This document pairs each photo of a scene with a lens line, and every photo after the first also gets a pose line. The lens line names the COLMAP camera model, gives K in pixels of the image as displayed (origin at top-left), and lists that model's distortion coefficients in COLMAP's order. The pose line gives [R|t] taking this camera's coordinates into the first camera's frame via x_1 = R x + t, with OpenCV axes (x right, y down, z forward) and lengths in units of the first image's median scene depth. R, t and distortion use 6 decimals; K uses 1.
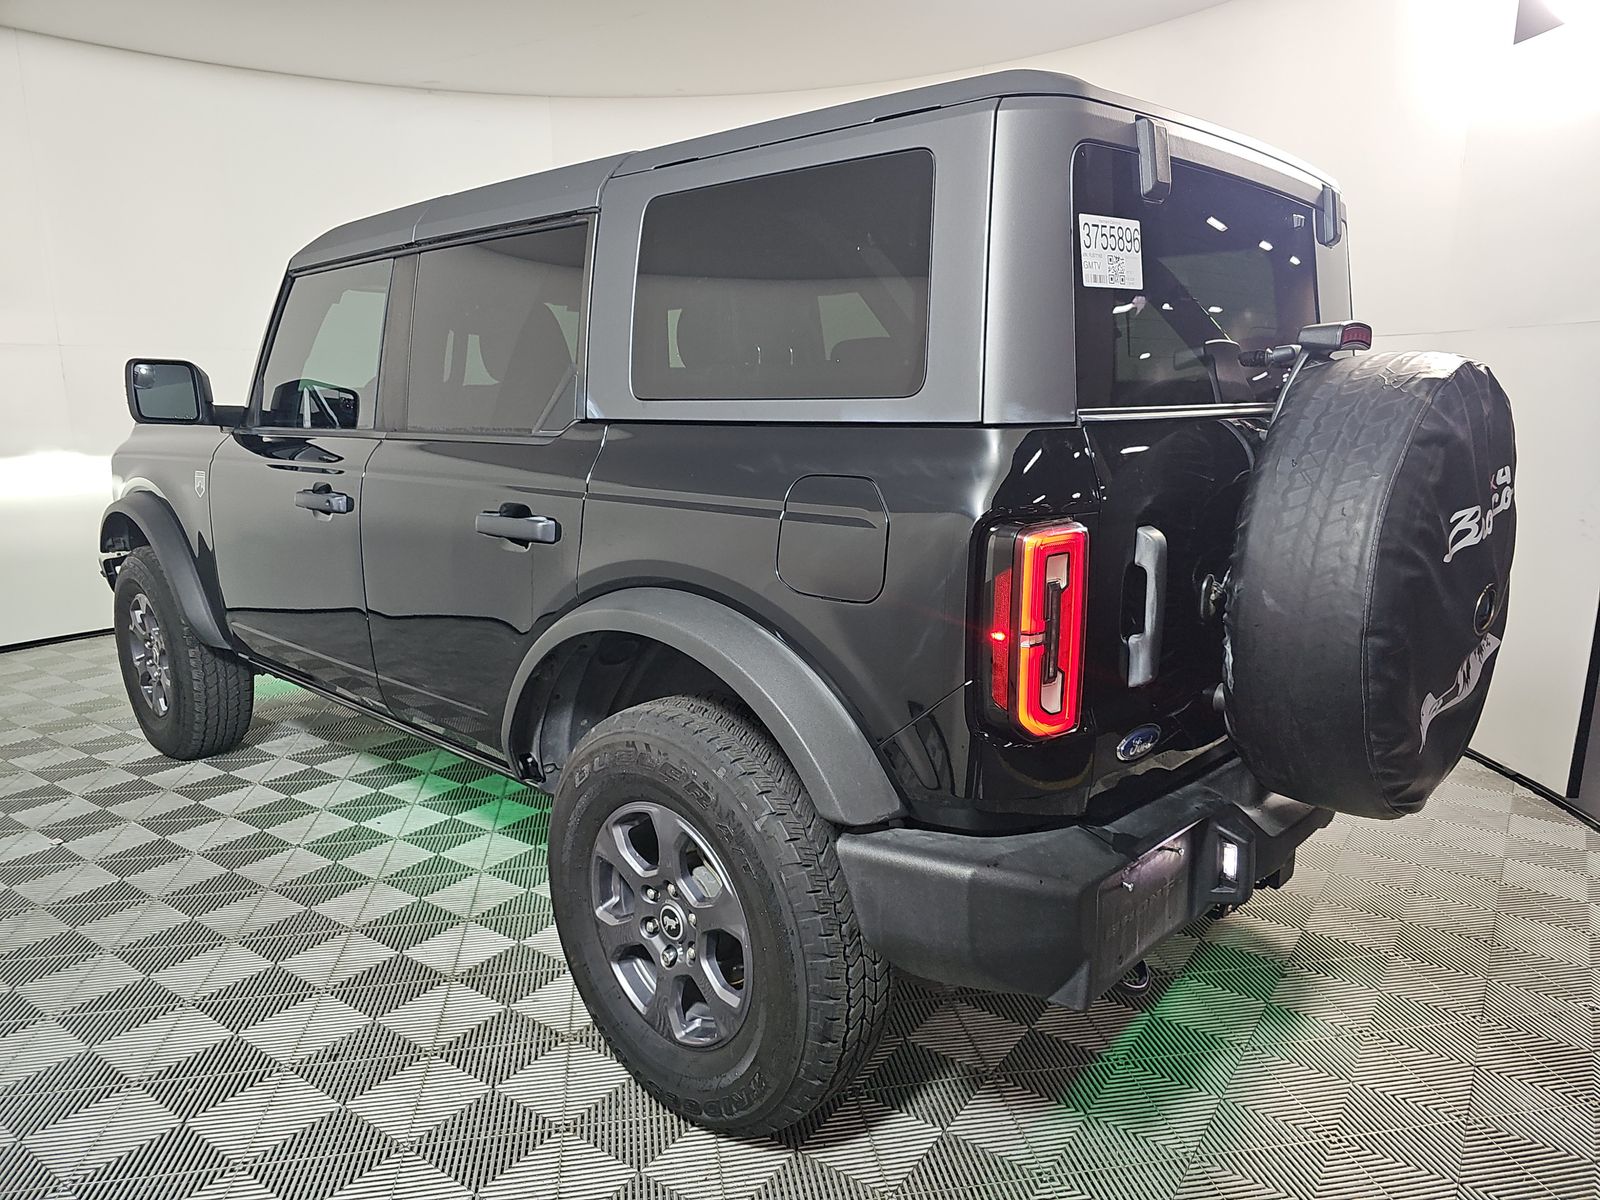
lens RADIAL K [[1083.1, 0, 800.0], [0, 1083.1, 600.0], [0, 0, 1]] dist [0.001076, -0.000136]
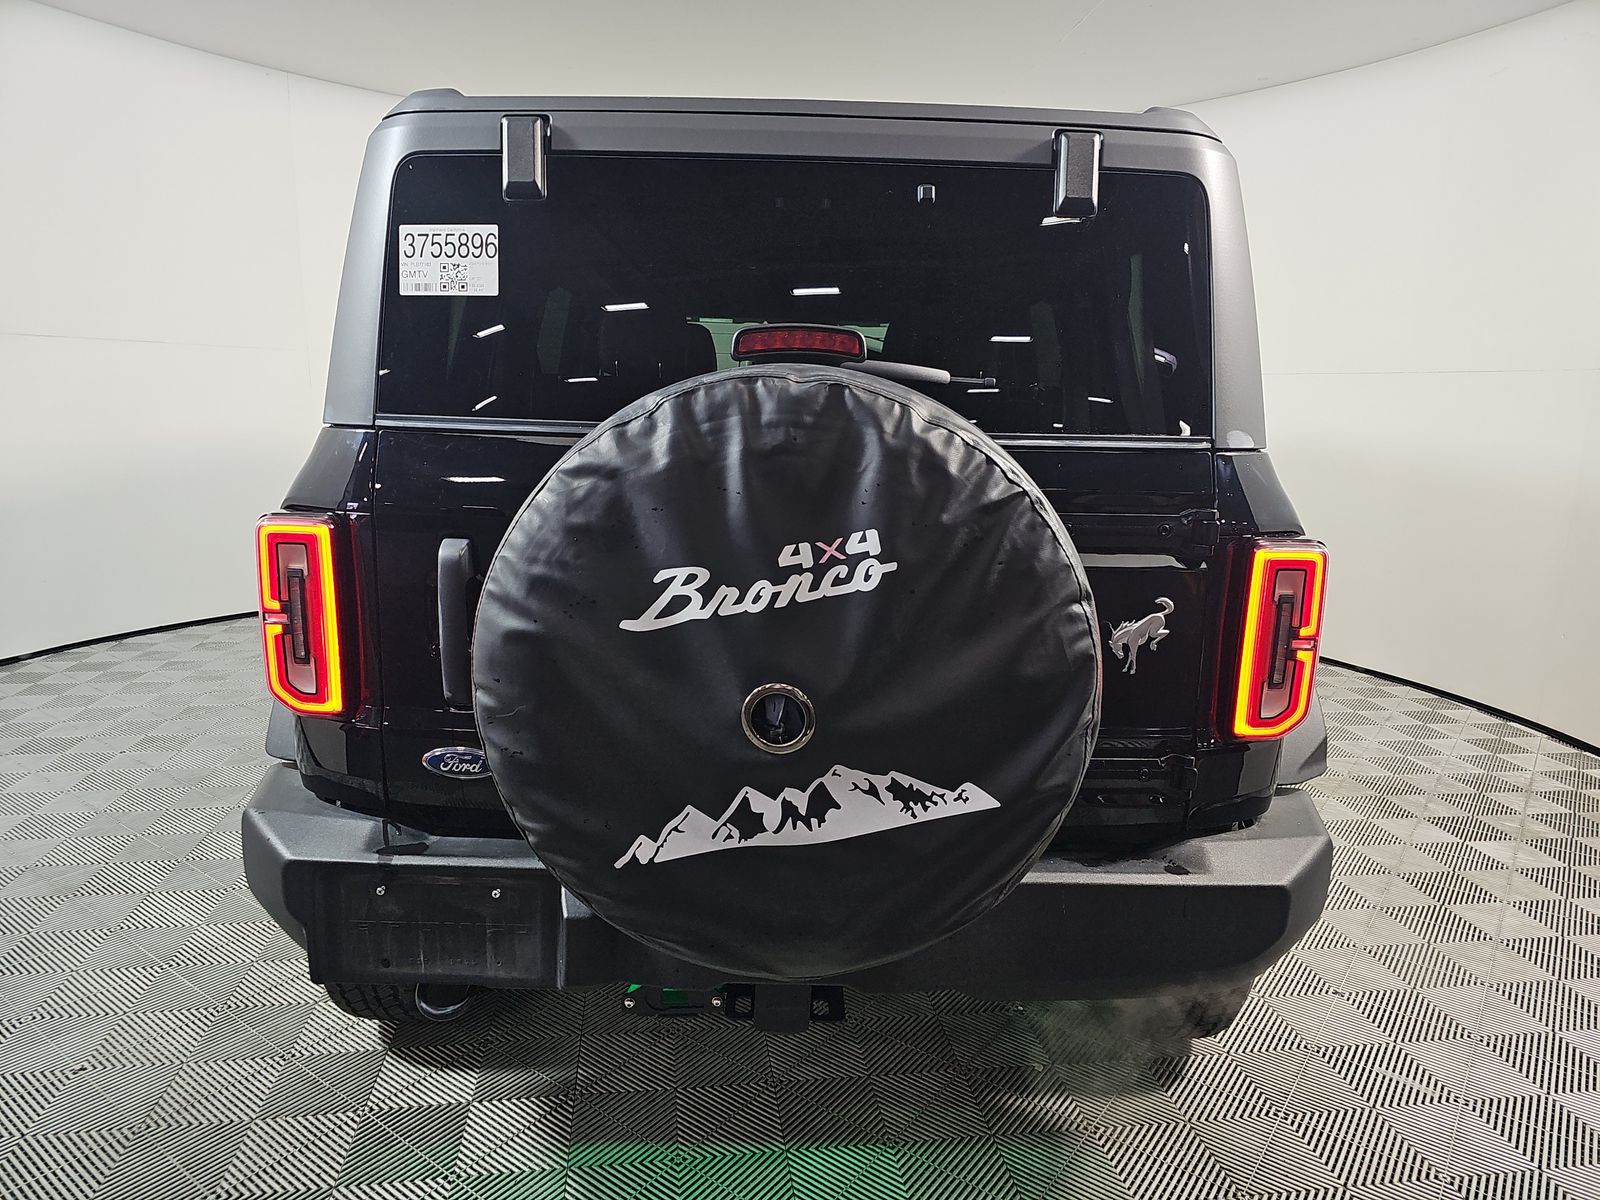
lens RADIAL K [[1066.8, 0, 800.0], [0, 1066.8, 600.0], [0, 0, 1]] dist [0.004696, -0.001961]
pose [[0.688576, 0.159753, -0.707349, 1.207256], [-0.176014, 0.983082, 0.050683, -0.115535], [0.703479, 0.089604, 0.705045, 0.541821]]
